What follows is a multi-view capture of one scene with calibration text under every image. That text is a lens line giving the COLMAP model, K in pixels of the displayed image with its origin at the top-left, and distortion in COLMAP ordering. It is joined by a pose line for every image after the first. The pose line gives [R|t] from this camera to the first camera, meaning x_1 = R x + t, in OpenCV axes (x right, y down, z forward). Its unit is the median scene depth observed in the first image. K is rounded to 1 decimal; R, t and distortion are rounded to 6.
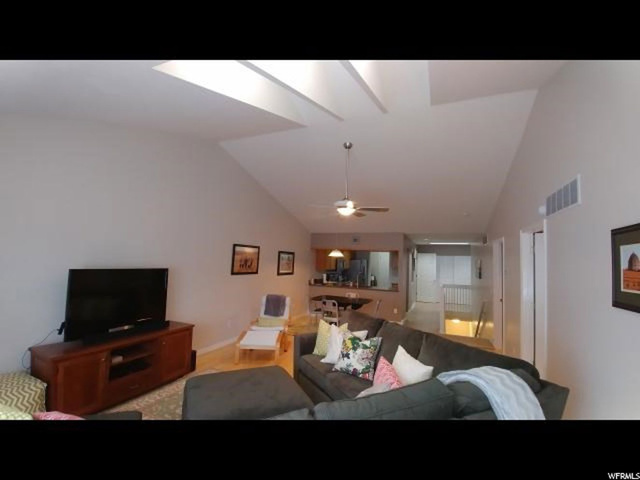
lens RADIAL K [[288.9, 0, 320.4], [0, 288.9, 242.1], [0, 0, 1]] dist [-0.005589, -0.000440]
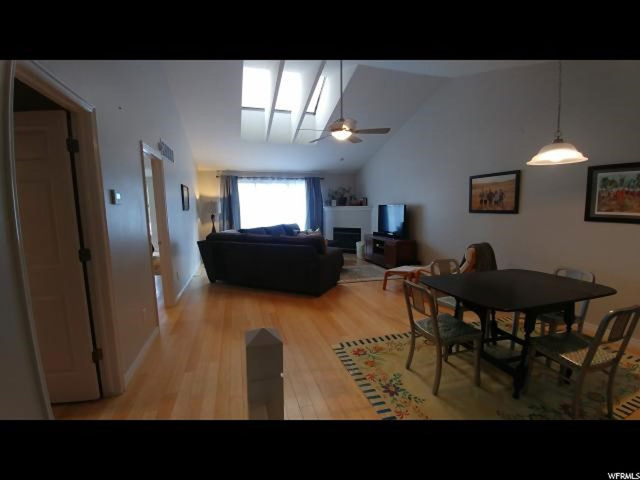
lens RADIAL K [[288.9, 0, 318.4], [0, 288.9, 239.0], [0, 0, 1]] dist [-0.005589, -0.000440]
pose [[-0.775221, 0.048748, -0.629806, 0.570498], [0.028581, 0.998704, 0.042122, 0.135603], [0.631043, 0.014653, -0.775609, 1.307643]]
